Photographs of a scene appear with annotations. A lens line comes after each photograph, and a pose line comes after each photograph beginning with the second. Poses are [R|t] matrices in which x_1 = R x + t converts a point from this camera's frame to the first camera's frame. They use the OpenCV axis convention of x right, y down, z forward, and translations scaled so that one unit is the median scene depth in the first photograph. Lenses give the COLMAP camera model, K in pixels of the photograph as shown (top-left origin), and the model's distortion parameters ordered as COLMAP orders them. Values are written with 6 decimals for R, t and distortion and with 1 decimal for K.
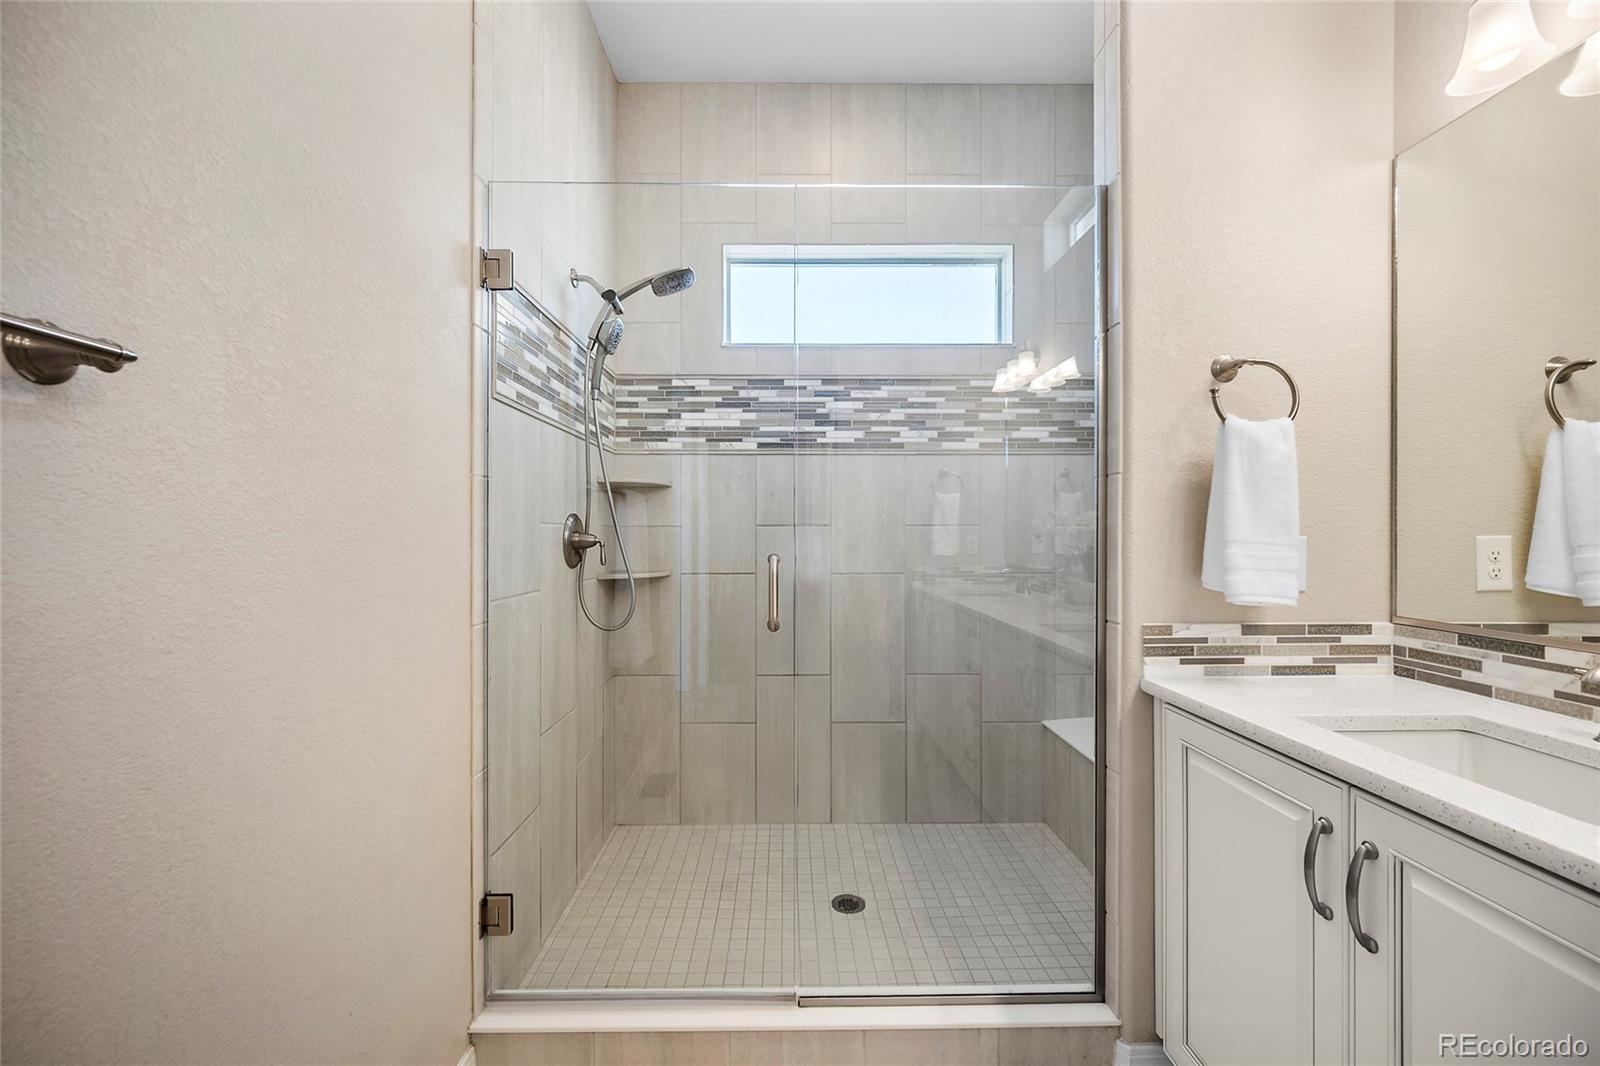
lens RADIAL K [[630.7, 0, 798.6], [0, 630.7, 535.6], [0, 0, 1]] dist [-0.002766, -0.000068]
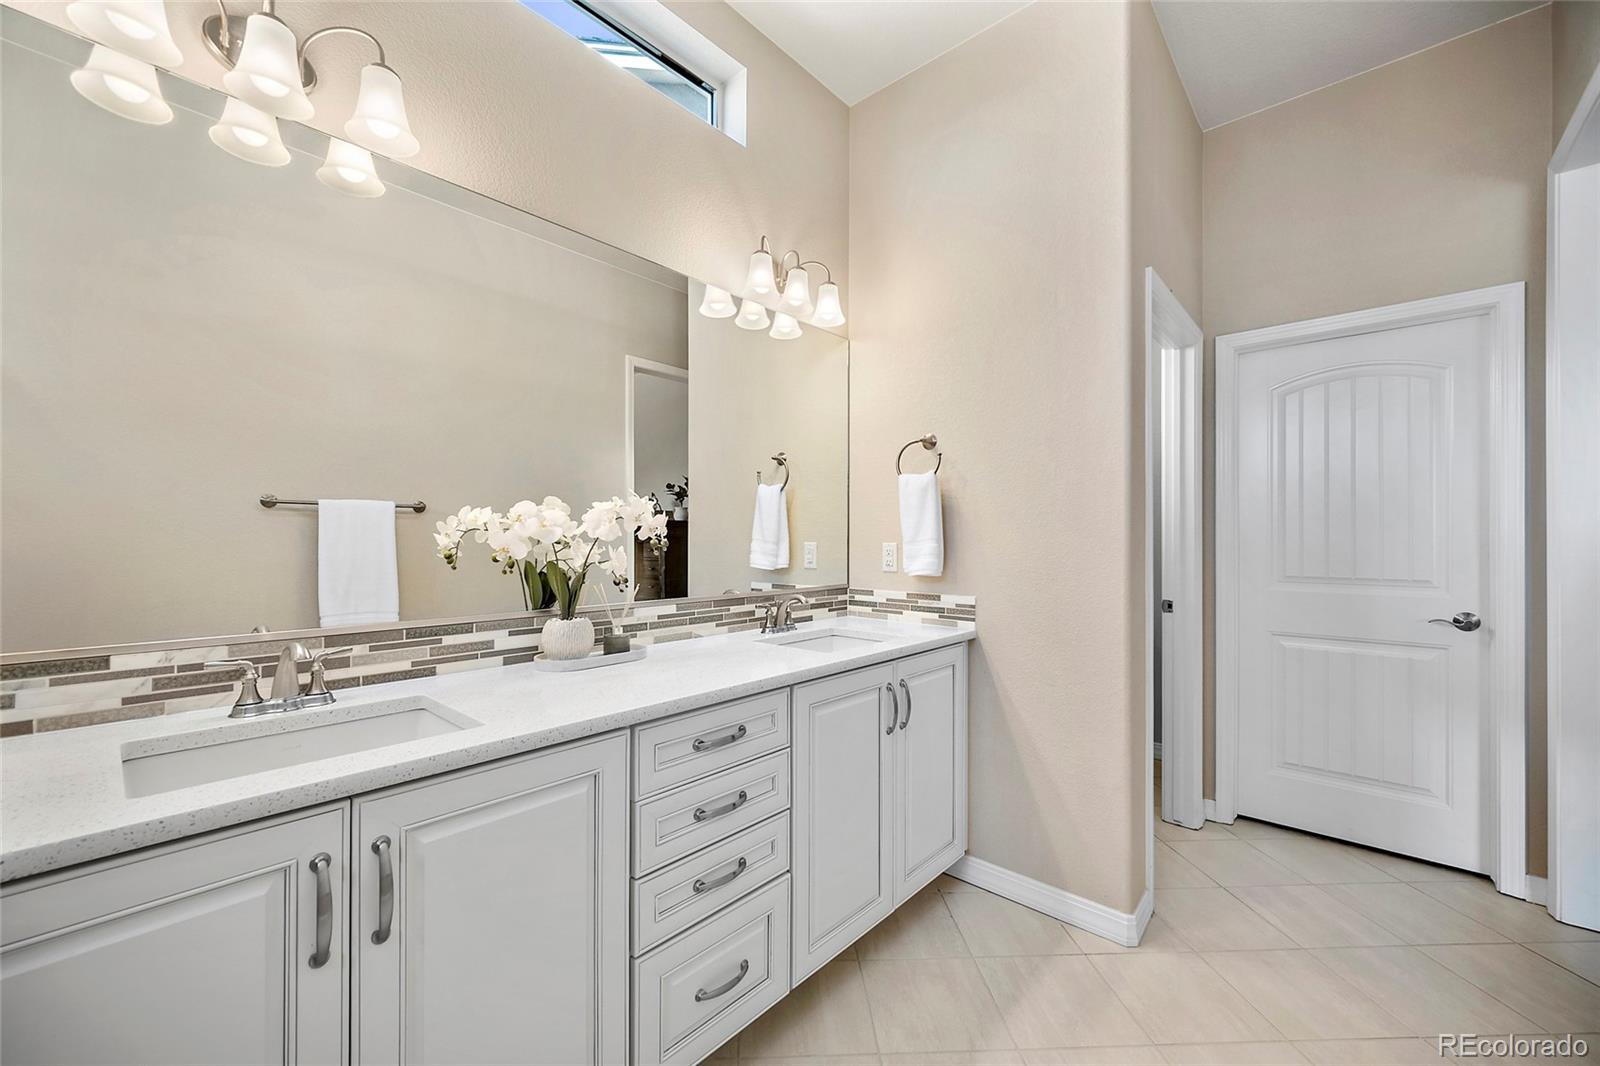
lens RADIAL K [[630.7, 0, 801.0], [0, 630.7, 536.3], [0, 0, 1]] dist [-0.002766, -0.000068]
pose [[-0.736053, -0.000454, 0.676924, -0.249081], [-0.004468, 0.999981, -0.004187, -0.007413], [-0.676910, -0.006107, -0.736041, 1.042788]]
